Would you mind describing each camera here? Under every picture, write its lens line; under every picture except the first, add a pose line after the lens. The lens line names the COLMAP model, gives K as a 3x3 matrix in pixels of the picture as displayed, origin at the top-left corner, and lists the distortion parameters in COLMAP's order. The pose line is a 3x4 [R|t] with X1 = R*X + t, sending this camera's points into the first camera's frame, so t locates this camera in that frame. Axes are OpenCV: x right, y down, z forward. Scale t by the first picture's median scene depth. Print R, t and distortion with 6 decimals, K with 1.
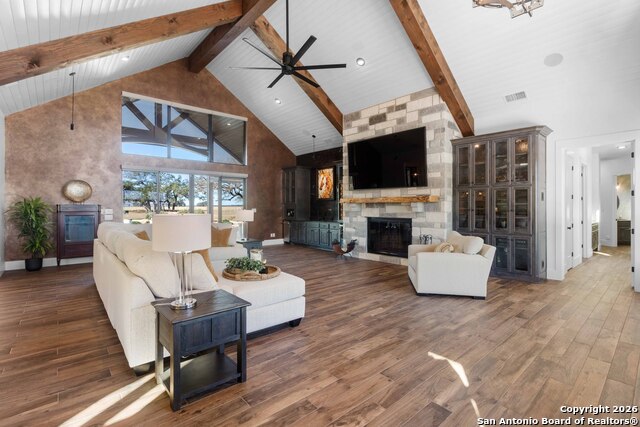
lens RADIAL K [[297.2, 0, 313.6], [0, 297.2, 209.6], [0, 0, 1]] dist [-0.001092, -0.001850]
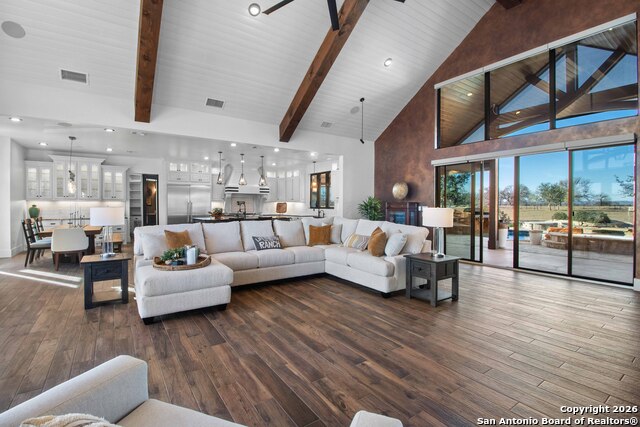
lens RADIAL K [[297.2, 0, 314.5], [0, 297.2, 211.3], [0, 0, 1]] dist [-0.001092, -0.001850]
pose [[-0.127150, 0.017566, -0.991728, 0.644128], [0.000888, 0.999845, 0.017596, -0.005698], [0.991883, 0.001357, -0.127146, 1.270754]]
